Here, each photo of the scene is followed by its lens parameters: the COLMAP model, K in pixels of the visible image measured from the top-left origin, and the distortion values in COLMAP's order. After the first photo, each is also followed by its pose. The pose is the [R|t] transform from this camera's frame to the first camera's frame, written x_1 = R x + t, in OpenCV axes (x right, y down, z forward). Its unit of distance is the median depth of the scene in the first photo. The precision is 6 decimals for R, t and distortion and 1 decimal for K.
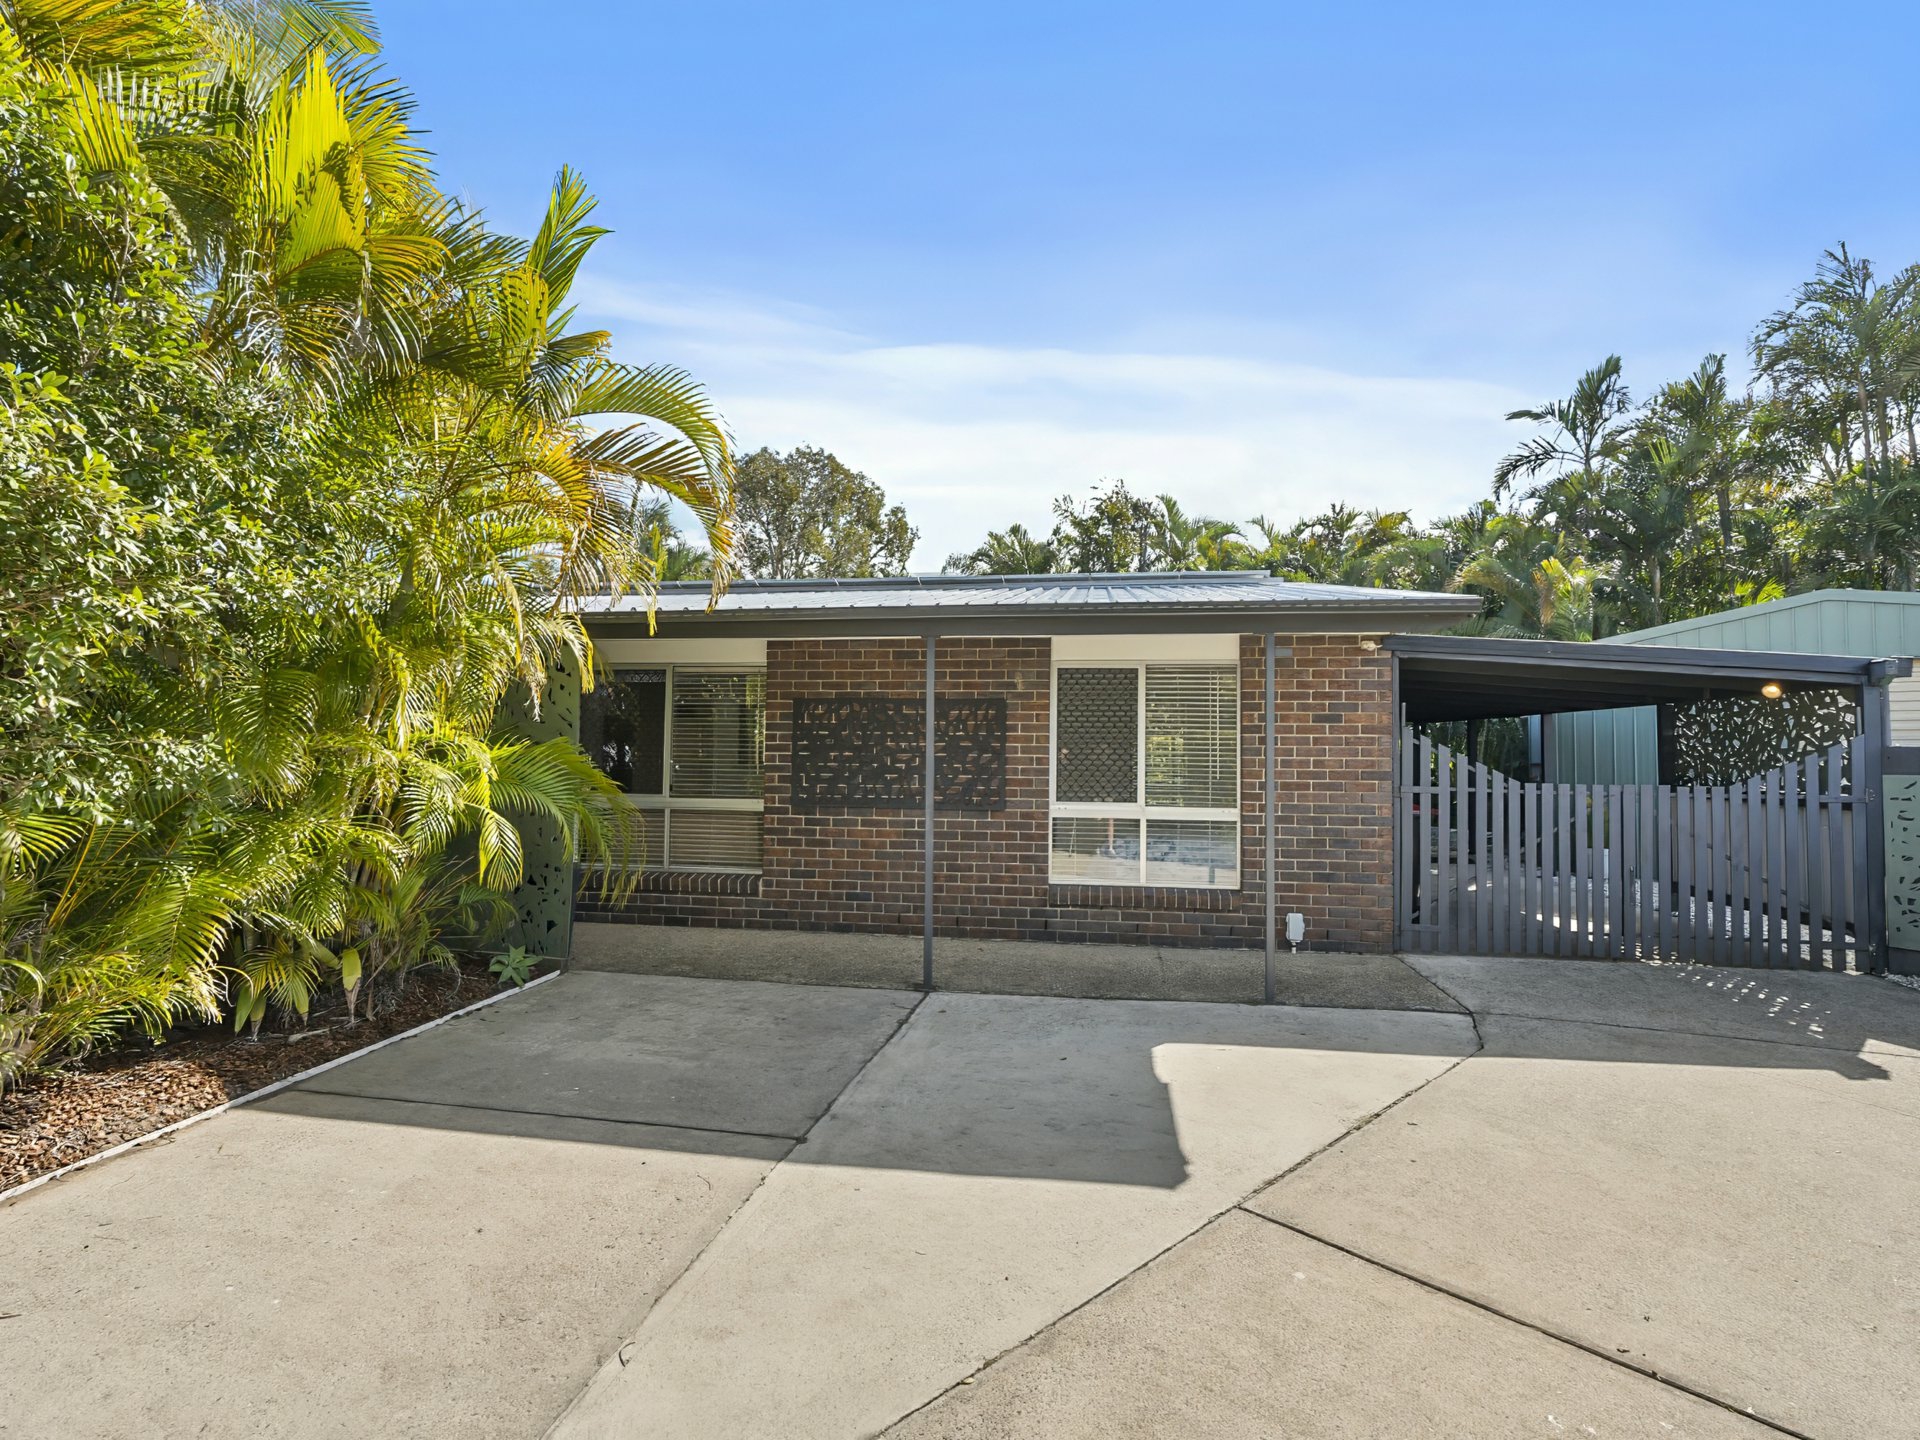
lens RADIAL K [[949.1, 0, 956.6], [0, 949.1, 716.5], [0, 0, 1]] dist [-0.004778, 0.000176]
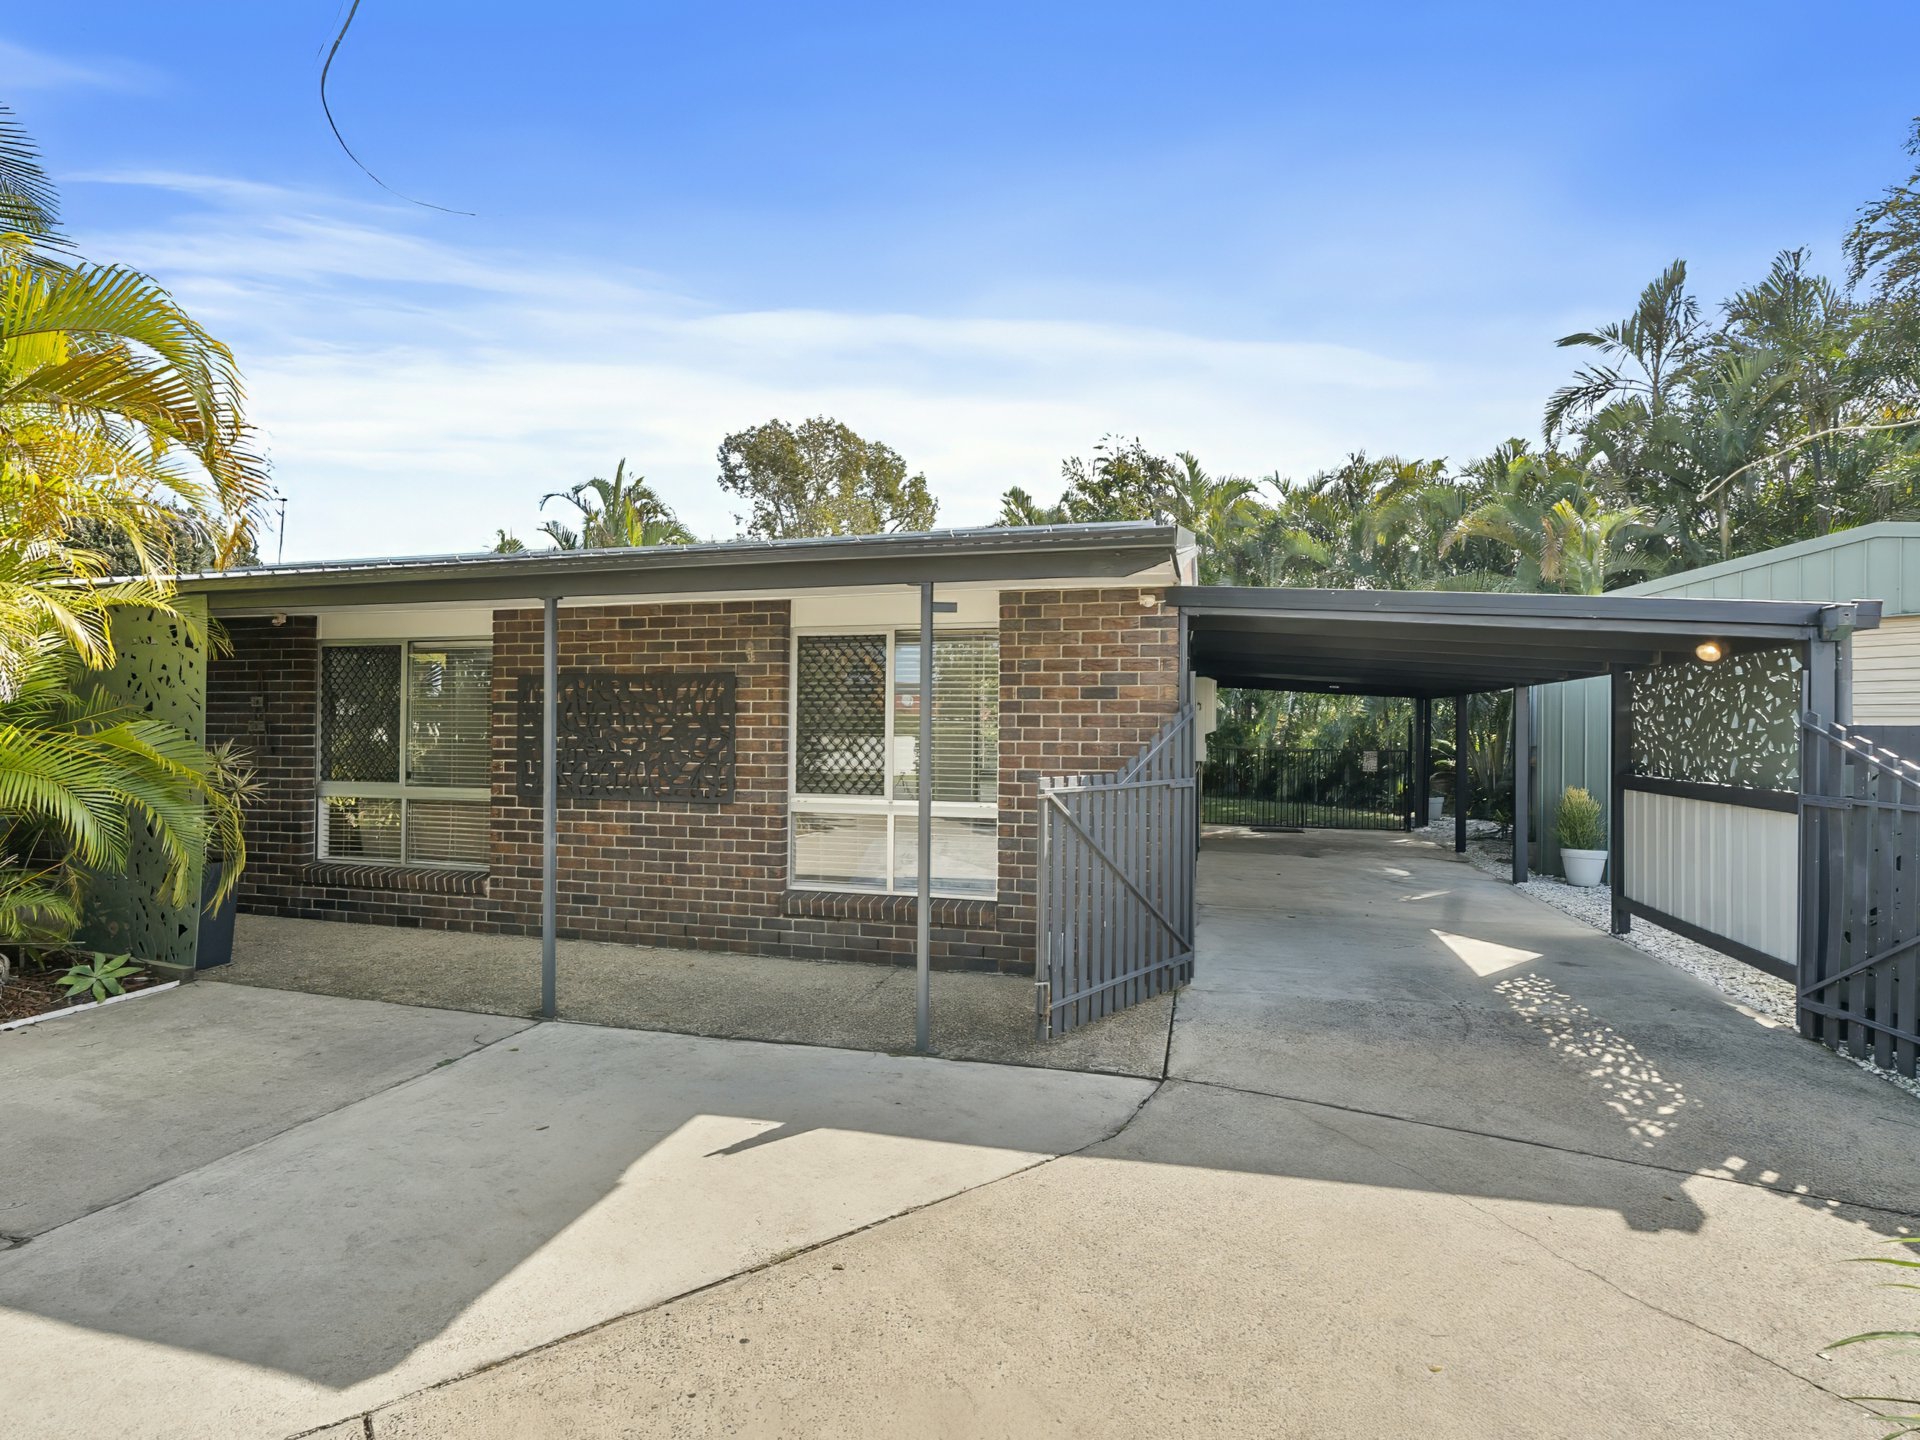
lens RADIAL K [[949.1, 0, 959.9], [0, 949.1, 723.4], [0, 0, 1]] dist [-0.004778, 0.000176]
pose [[0.992848, -0.003785, -0.119325, 0.350800], [0.007225, 0.999570, 0.028408, 0.003946], [0.119166, -0.029067, 0.992449, 0.173888]]
